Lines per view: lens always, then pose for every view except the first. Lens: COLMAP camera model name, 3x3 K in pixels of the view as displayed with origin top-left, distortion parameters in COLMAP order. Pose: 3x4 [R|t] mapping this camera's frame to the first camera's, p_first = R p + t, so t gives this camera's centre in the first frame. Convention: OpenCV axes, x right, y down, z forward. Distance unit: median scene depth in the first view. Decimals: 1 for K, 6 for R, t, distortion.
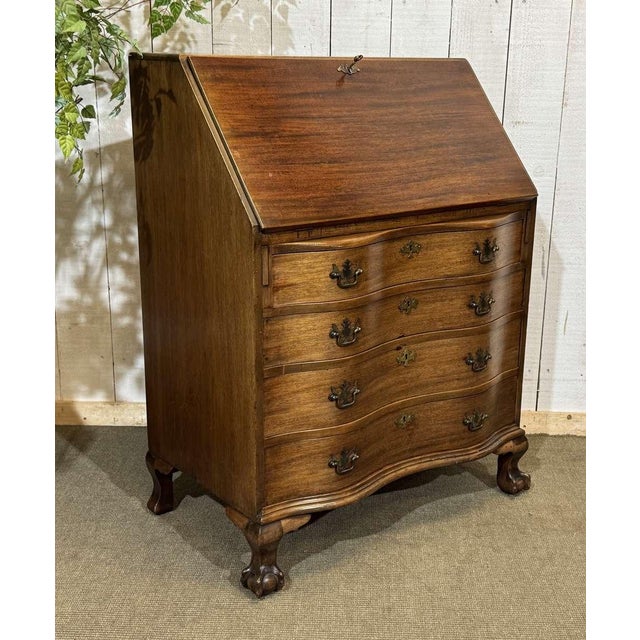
lens RADIAL K [[890.6, 0, 344.1], [0, 890.6, 317.1], [0, 0, 1]] dist [0.080612, 0.000000]
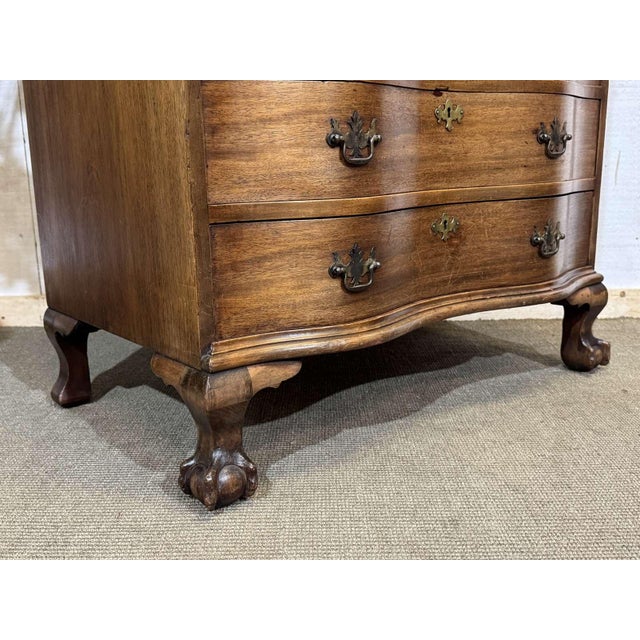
lens RADIAL K [[727.6, 0, 316.7], [0, 727.6, 304.9], [0, 0, 1]] dist [0.056285, 0.000000]
pose [[0.999394, -0.034431, 0.005096, -0.027658], [0.034597, 0.998708, -0.037208, 0.195849], [-0.003808, 0.037362, 0.999295, 0.523212]]
